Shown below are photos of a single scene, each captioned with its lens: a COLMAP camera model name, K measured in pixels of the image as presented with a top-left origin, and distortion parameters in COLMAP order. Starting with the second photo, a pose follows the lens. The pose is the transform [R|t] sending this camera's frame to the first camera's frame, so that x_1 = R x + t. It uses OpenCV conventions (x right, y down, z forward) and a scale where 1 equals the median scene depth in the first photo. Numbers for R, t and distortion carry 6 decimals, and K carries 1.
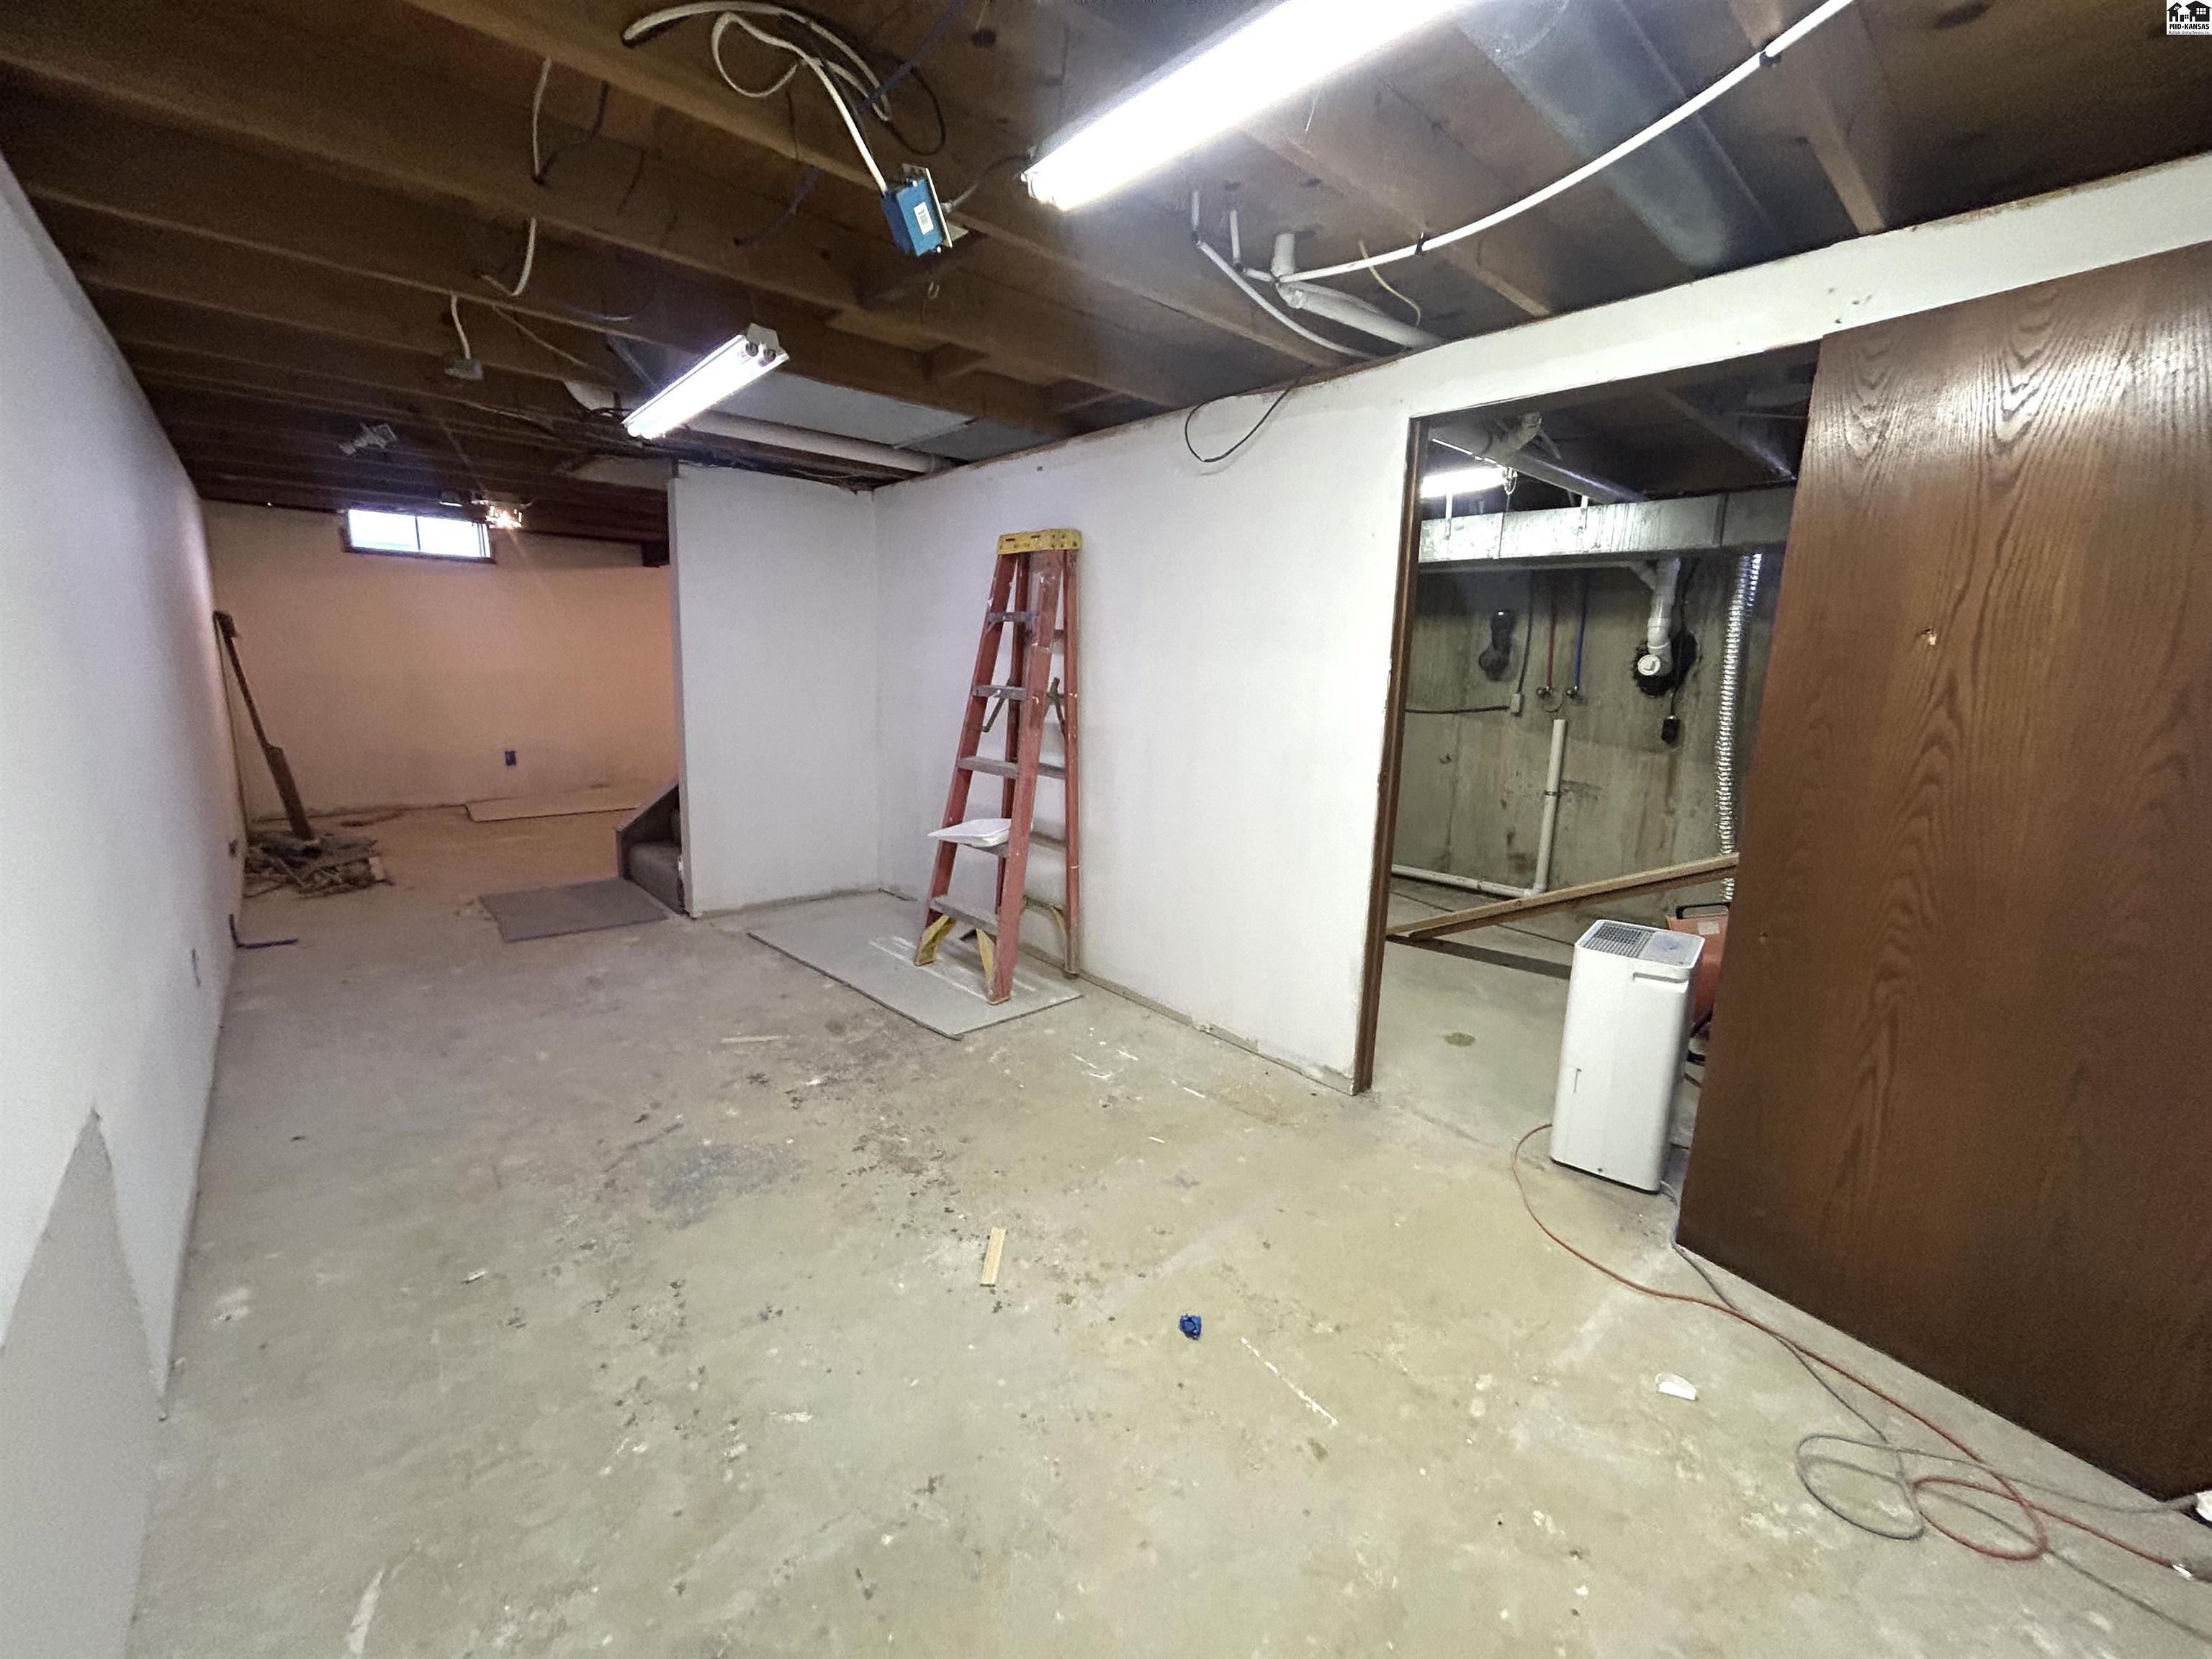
lens RADIAL K [[897.8, 0, 1110.8], [0, 897.8, 826.2], [0, 0, 1]] dist [0.000639, 0.000653]
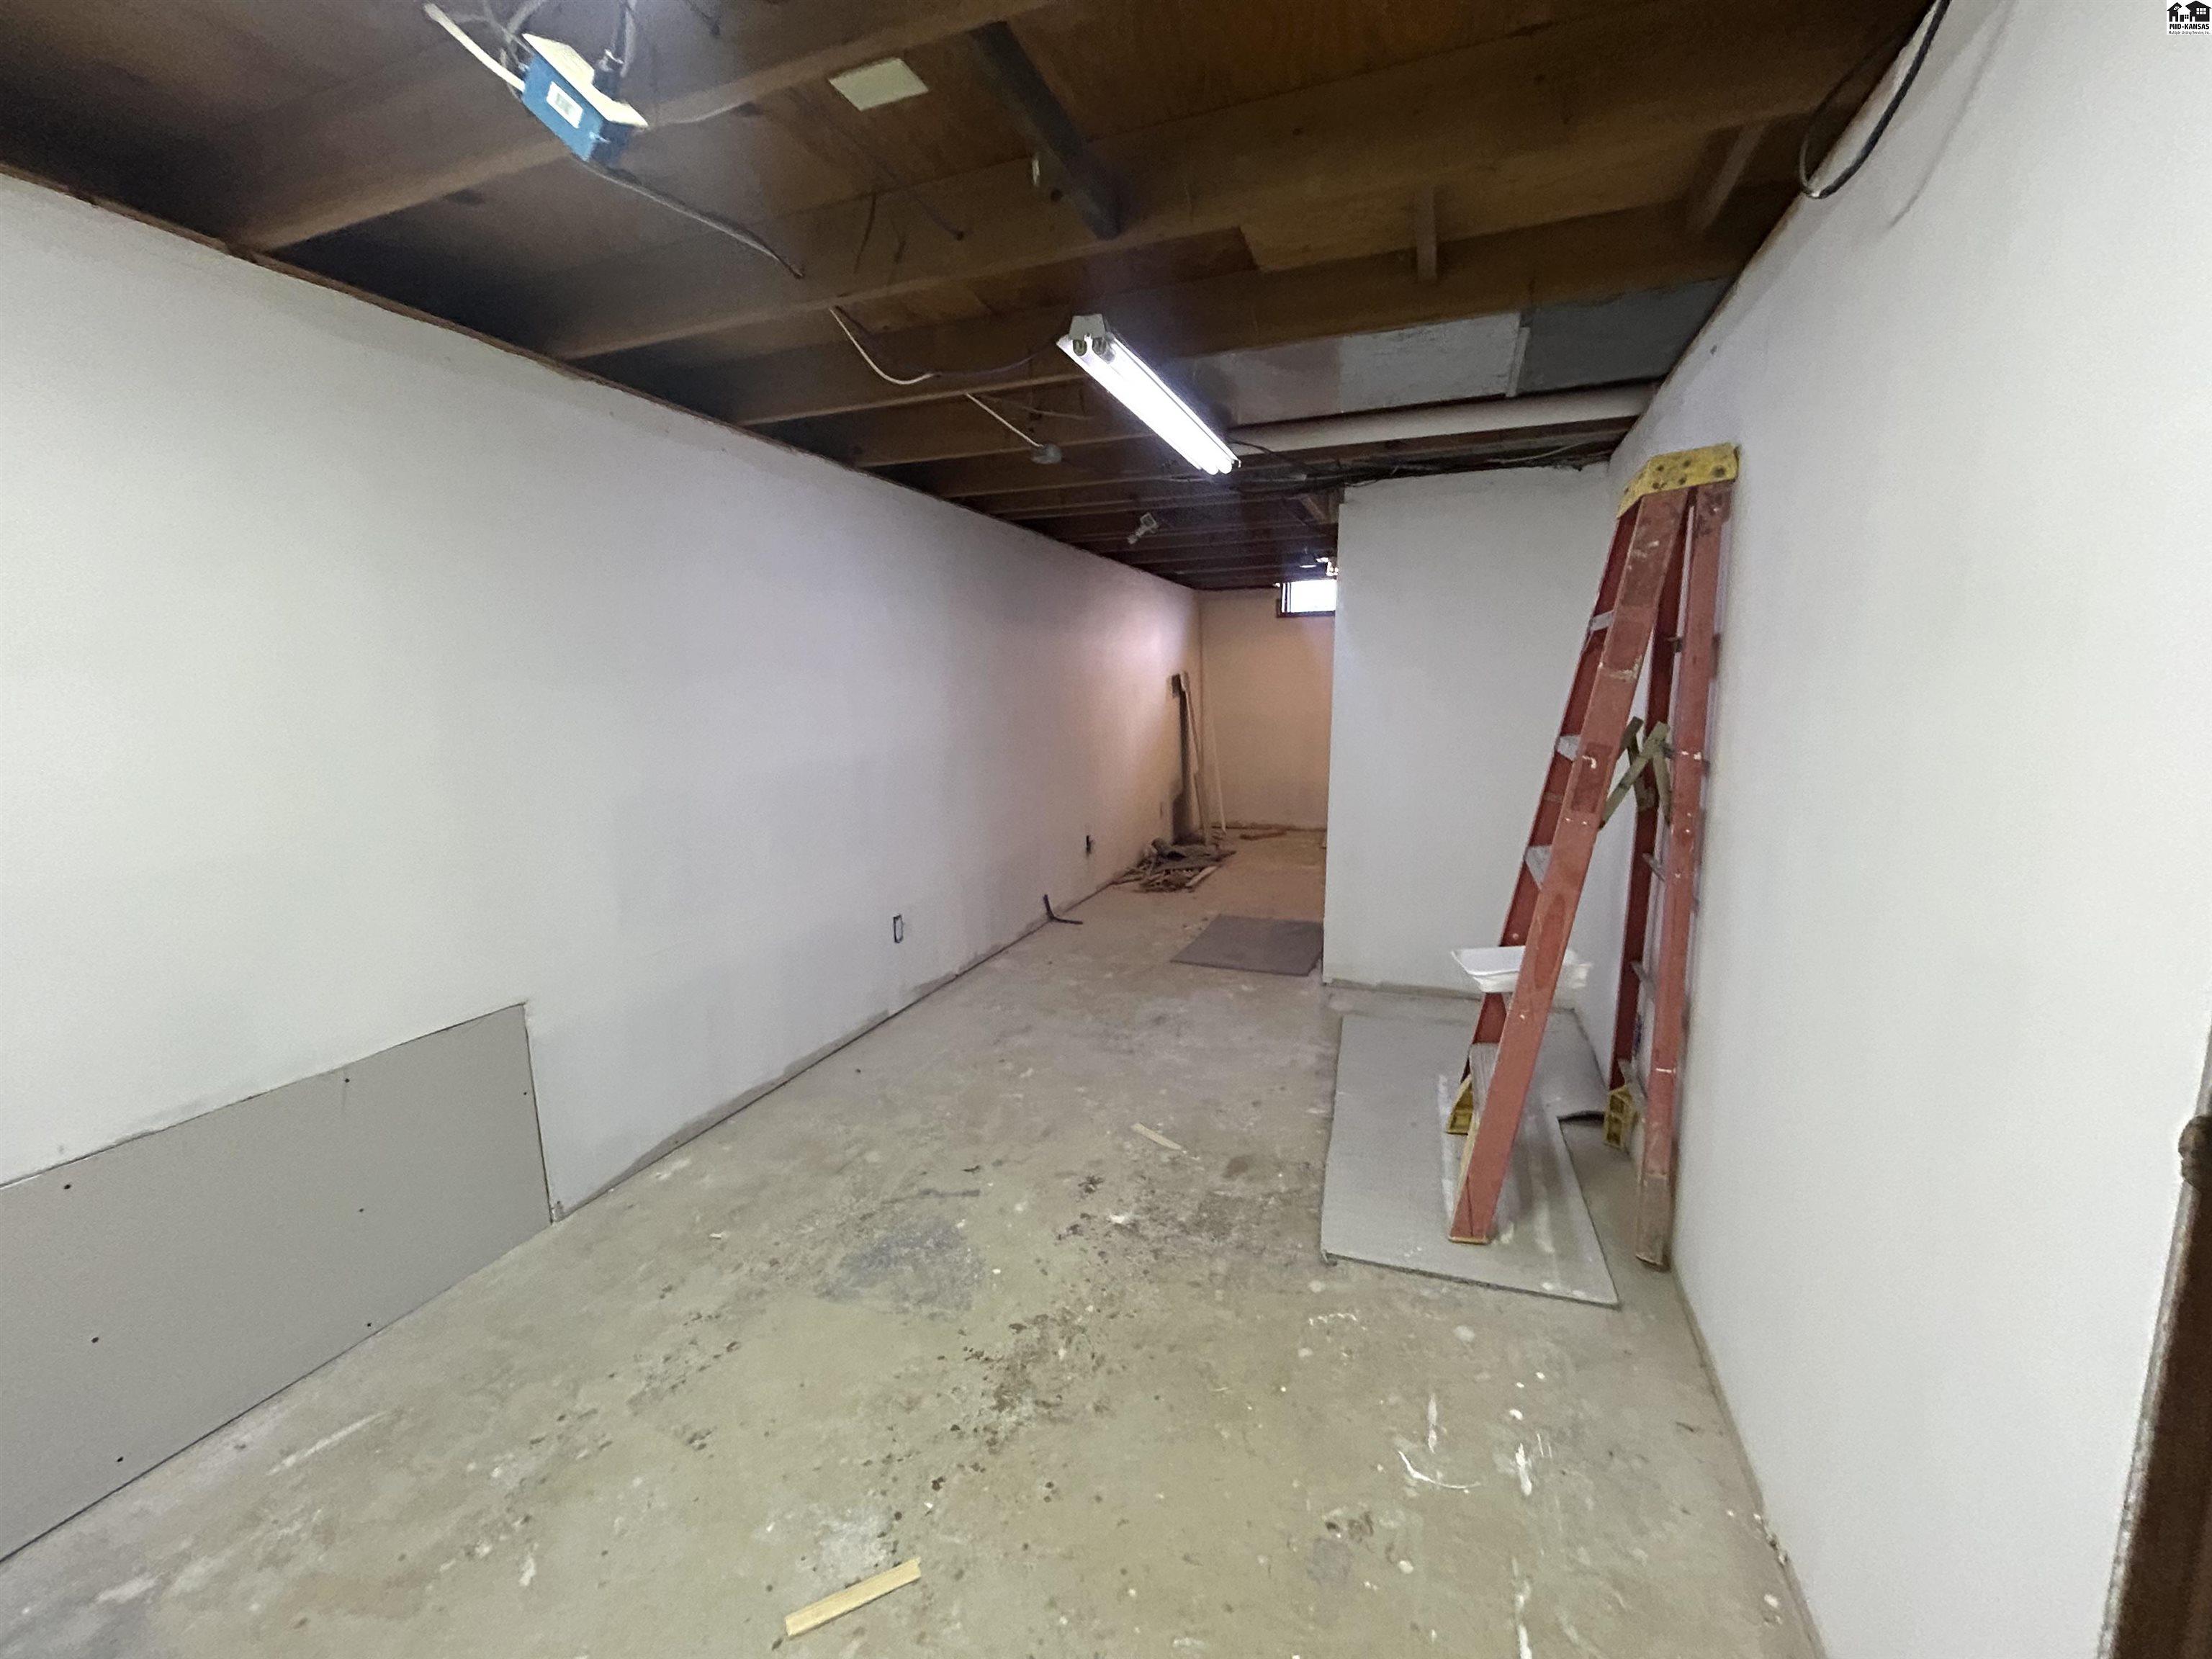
lens RADIAL K [[897.8, 0, 1110.8], [0, 897.8, 826.2], [0, 0, 1]] dist [0.000639, 0.000653]
pose [[0.460247, 0.101242, -0.881999, 0.333950], [-0.133847, 0.990034, 0.043799, -0.098927], [0.877643, 0.097894, 0.469211, 0.543433]]
